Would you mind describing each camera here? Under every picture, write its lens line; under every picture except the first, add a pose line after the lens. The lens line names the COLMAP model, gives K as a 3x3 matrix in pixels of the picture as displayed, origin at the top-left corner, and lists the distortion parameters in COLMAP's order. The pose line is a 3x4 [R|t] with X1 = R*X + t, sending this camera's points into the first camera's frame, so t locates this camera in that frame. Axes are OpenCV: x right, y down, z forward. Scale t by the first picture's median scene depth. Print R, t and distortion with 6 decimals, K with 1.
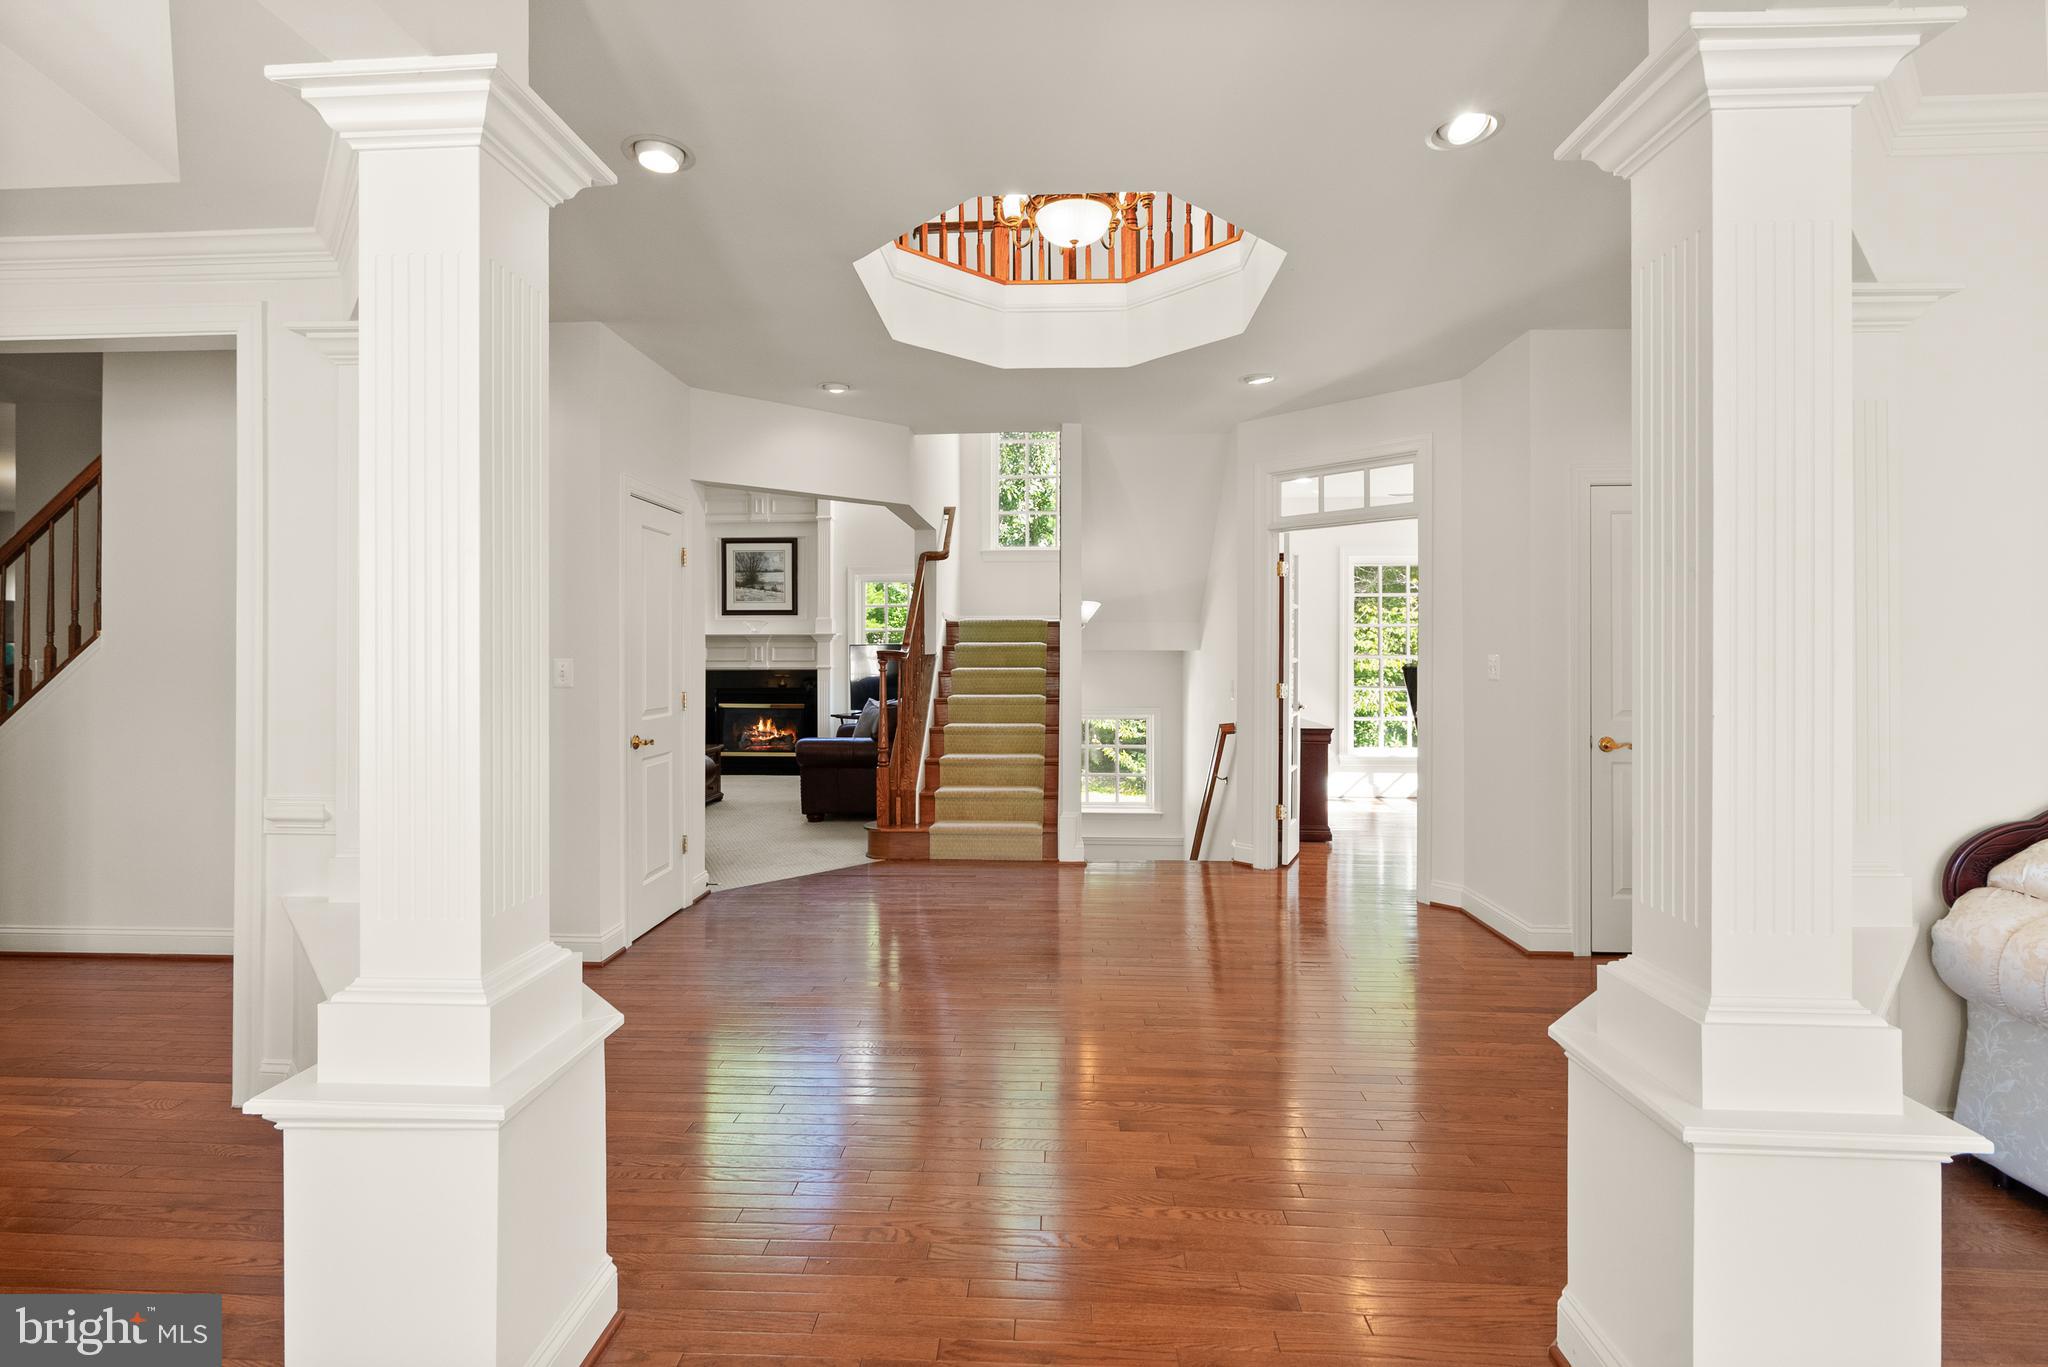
lens RADIAL K [[937.3, 0, 1012.2], [0, 937.3, 641.4], [0, 0, 1]] dist [-0.005681, 0.000110]
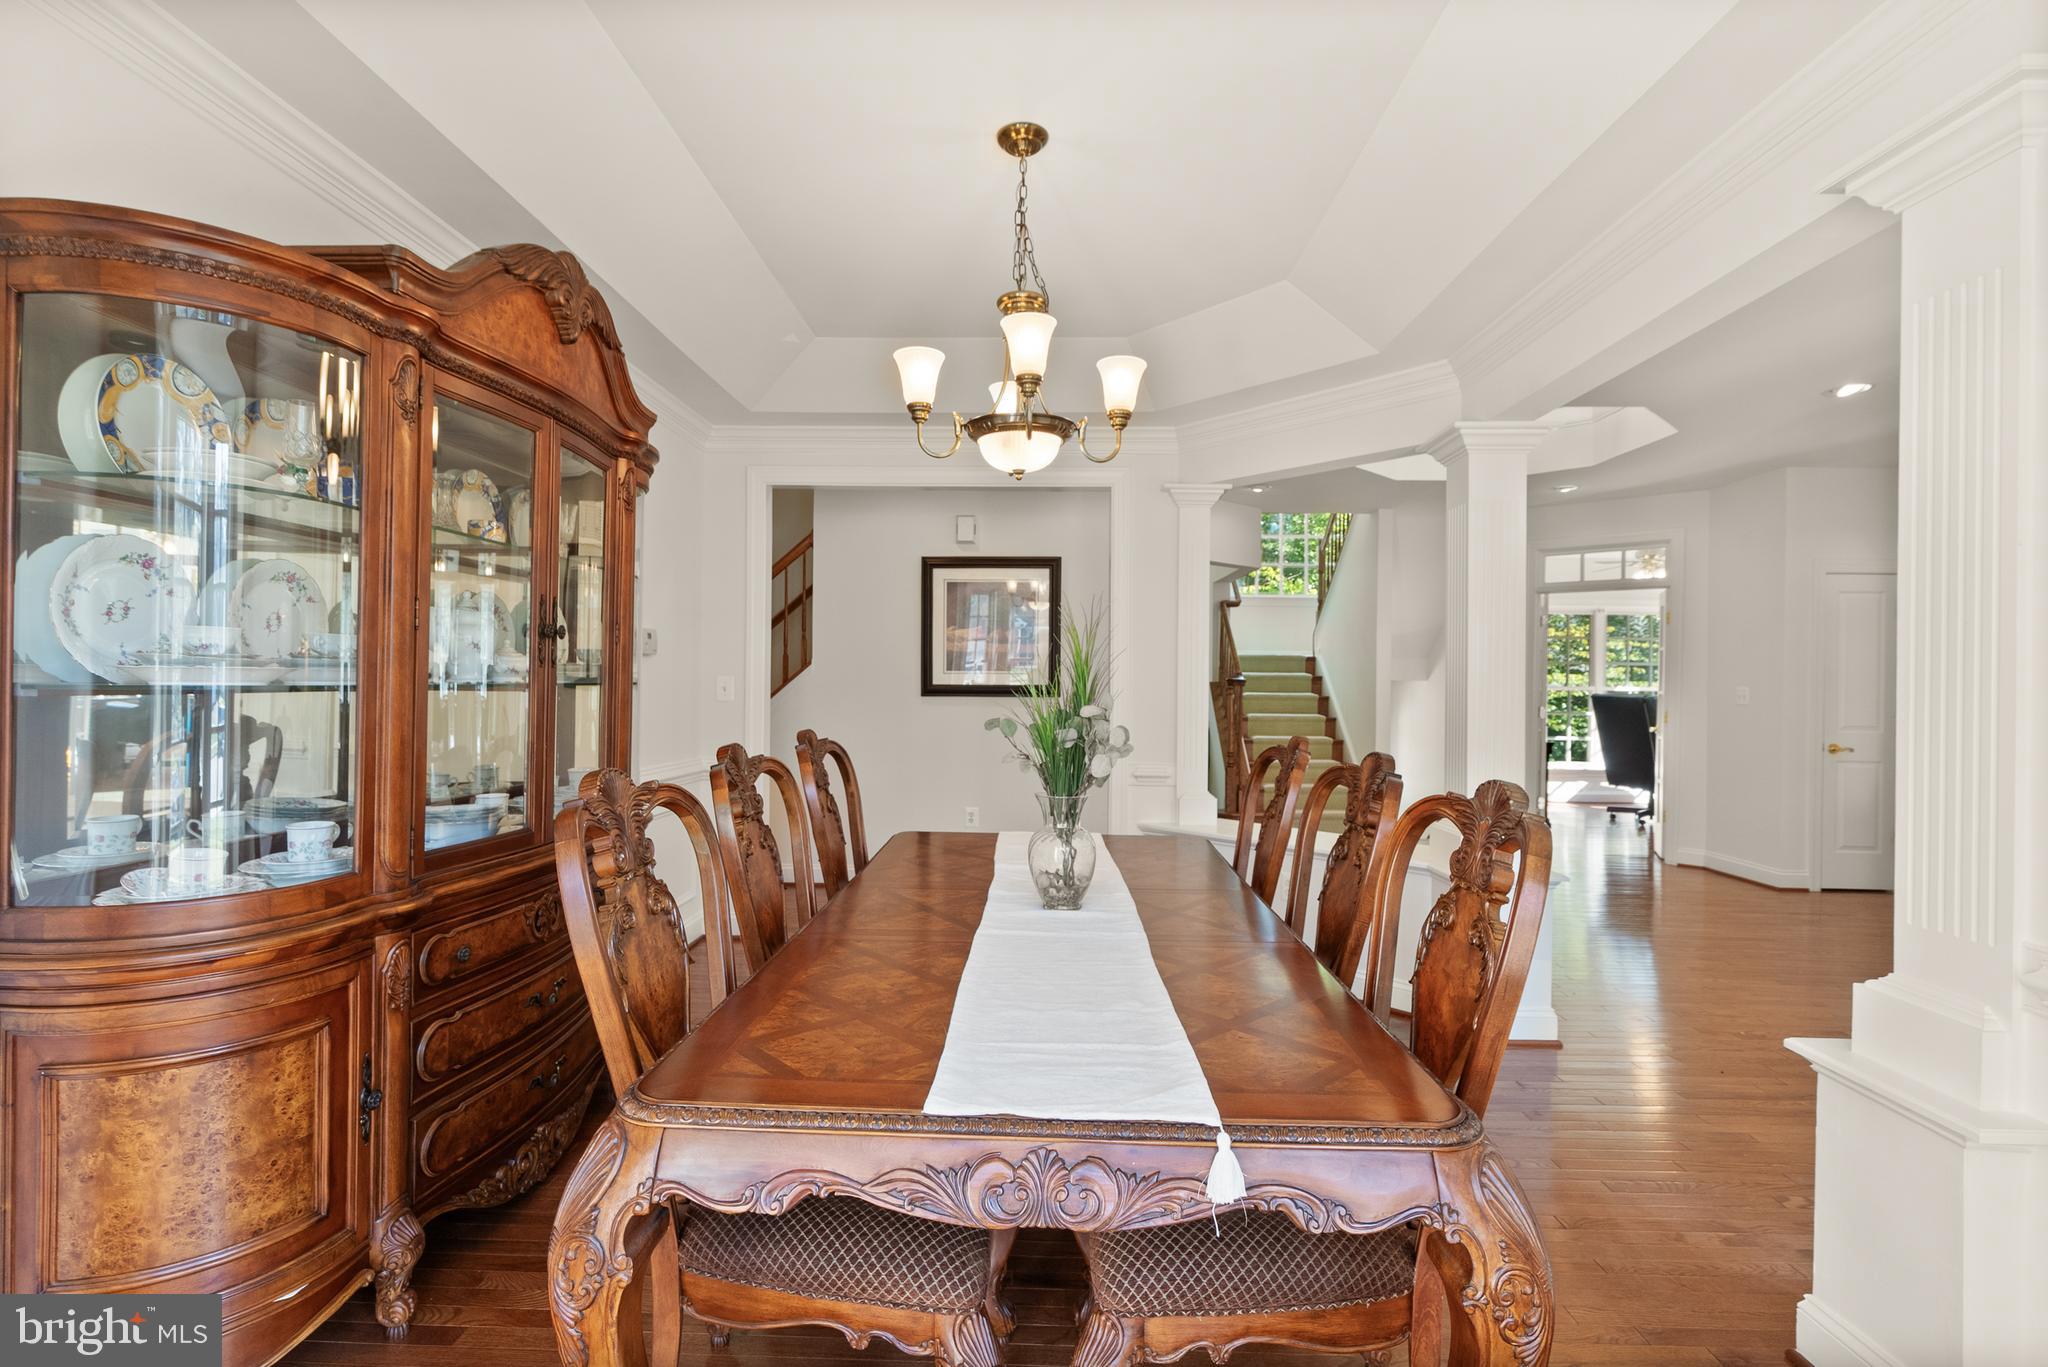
lens RADIAL K [[937.3, 0, 1021.9], [0, 937.3, 679.4], [0, 0, 1]] dist [-0.005681, 0.000110]
pose [[0.999767, 0.016355, 0.014074, -0.559223], [-0.016469, 0.999832, 0.008060, 0.007762], [-0.013939, -0.008290, 0.999868, -0.383516]]
